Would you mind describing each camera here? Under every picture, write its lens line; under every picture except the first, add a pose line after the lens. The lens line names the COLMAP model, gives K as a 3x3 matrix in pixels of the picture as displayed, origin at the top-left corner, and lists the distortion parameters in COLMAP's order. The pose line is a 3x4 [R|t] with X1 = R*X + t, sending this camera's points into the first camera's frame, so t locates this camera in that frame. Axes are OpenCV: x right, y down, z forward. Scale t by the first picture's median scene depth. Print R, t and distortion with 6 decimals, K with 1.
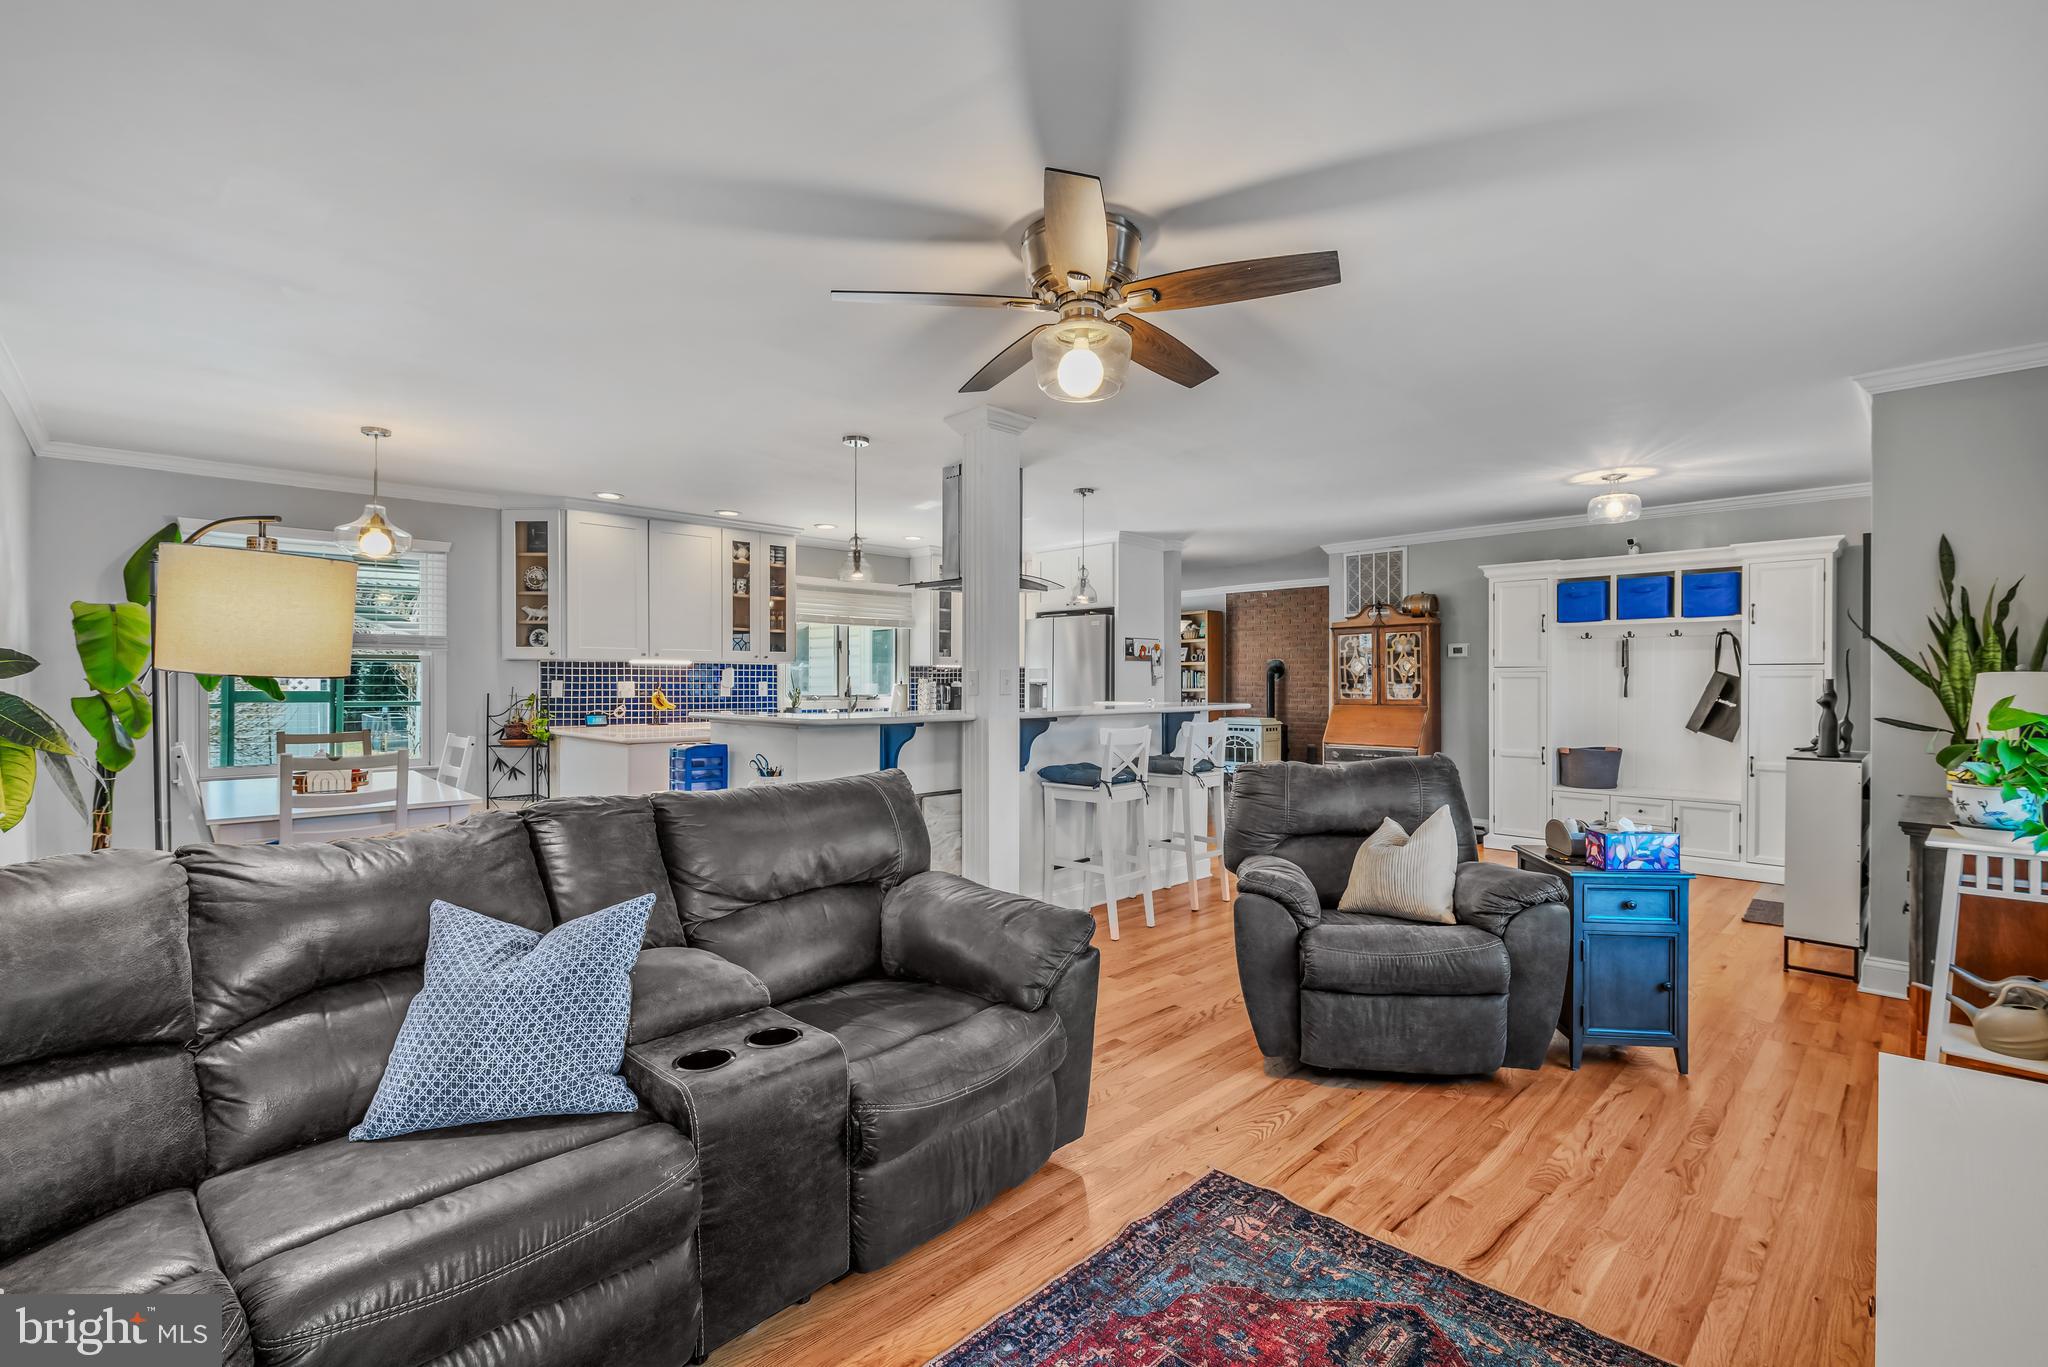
lens RADIAL K [[900.1, 0, 1039.6], [0, 900.1, 691.0], [0, 0, 1]] dist [-0.007186, -0.000966]
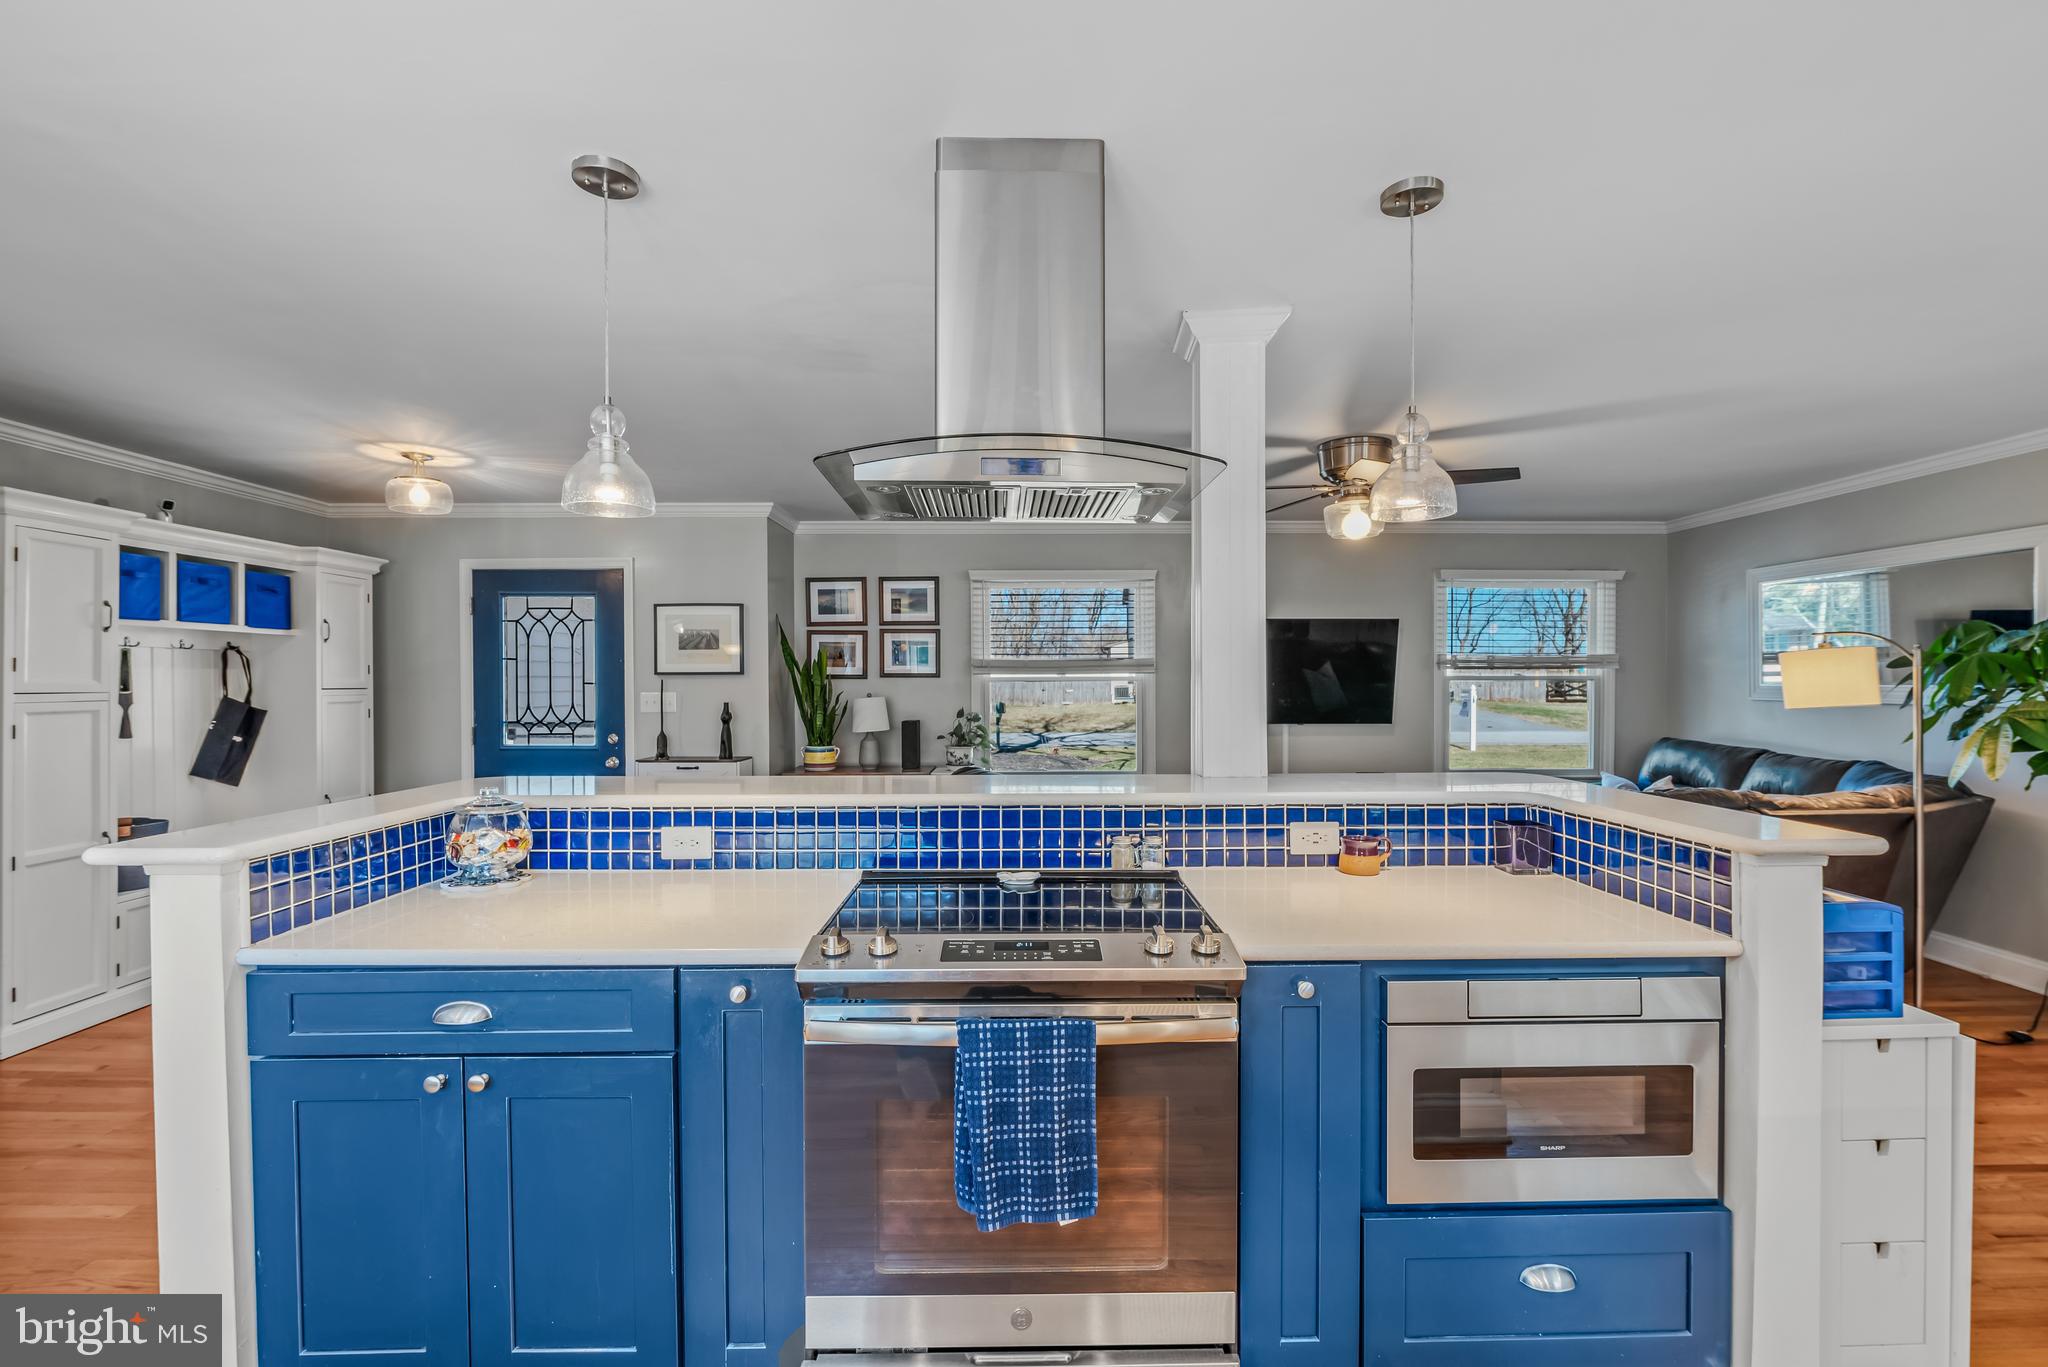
lens RADIAL K [[900.1, 0, 1032.8], [0, 900.1, 686.0], [0, 0, 1]] dist [-0.007186, -0.000966]
pose [[-0.718440, -0.001964, 0.695586, -0.259111], [0.011251, 0.999832, 0.014445, -0.032582], [-0.695498, 0.018204, -0.718298, 1.000747]]
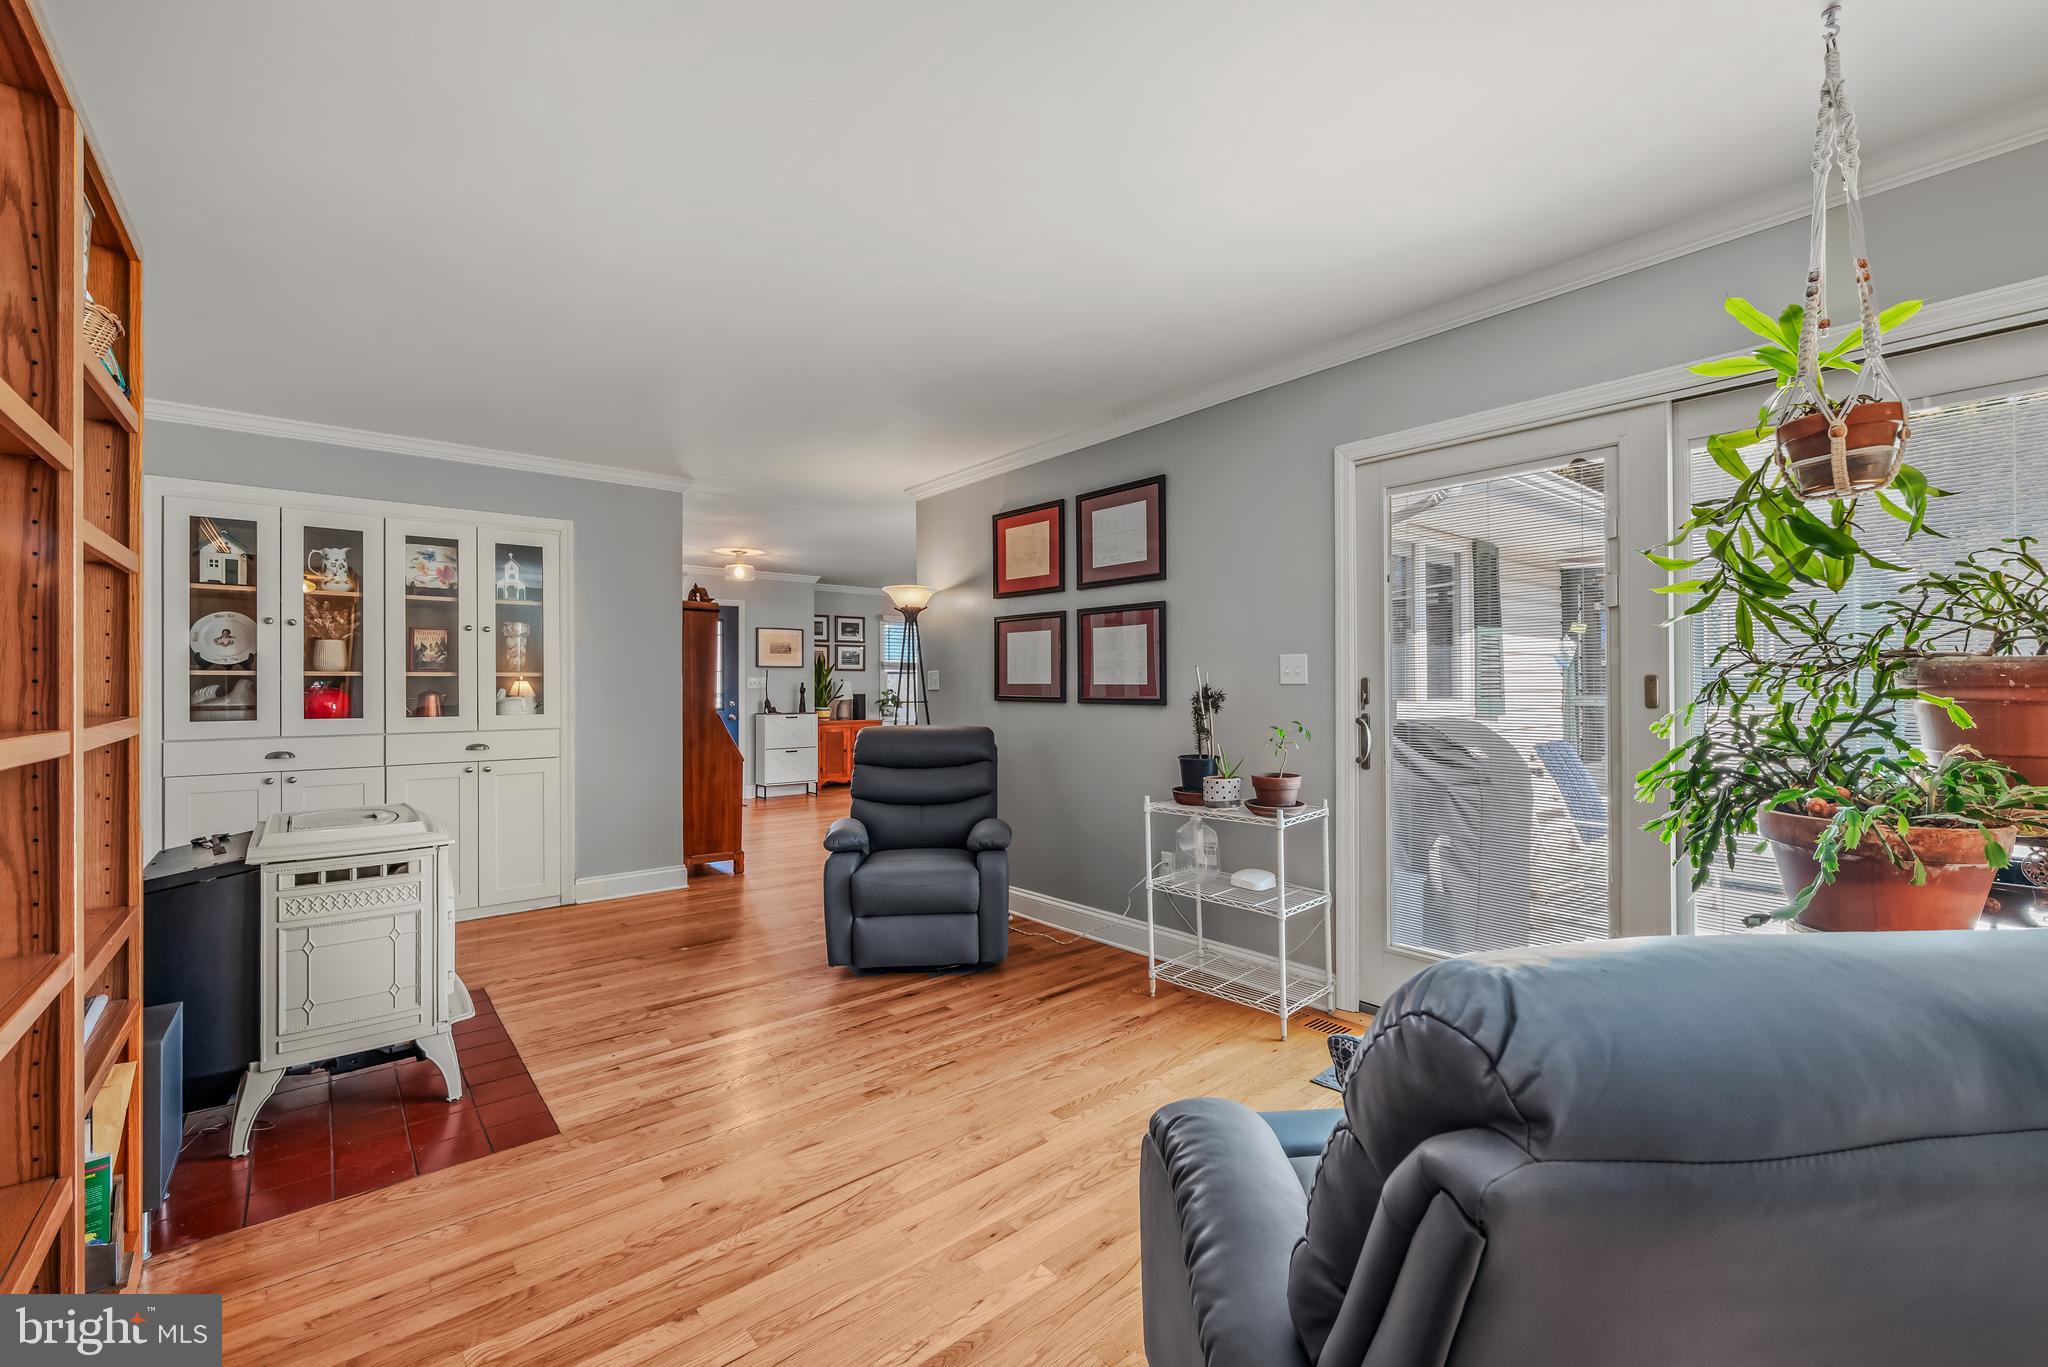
lens RADIAL K [[858.6, 0, 1024.5], [0, 858.6, 681.3], [0, 0, 1]] dist [-0.007422, -0.000632]
pose [[-0.996979, 0.000600, 0.077672, 0.033281], [0.000885, 0.999993, 0.003633, -0.015071], [-0.077669, 0.003690, -0.996972, 2.055565]]
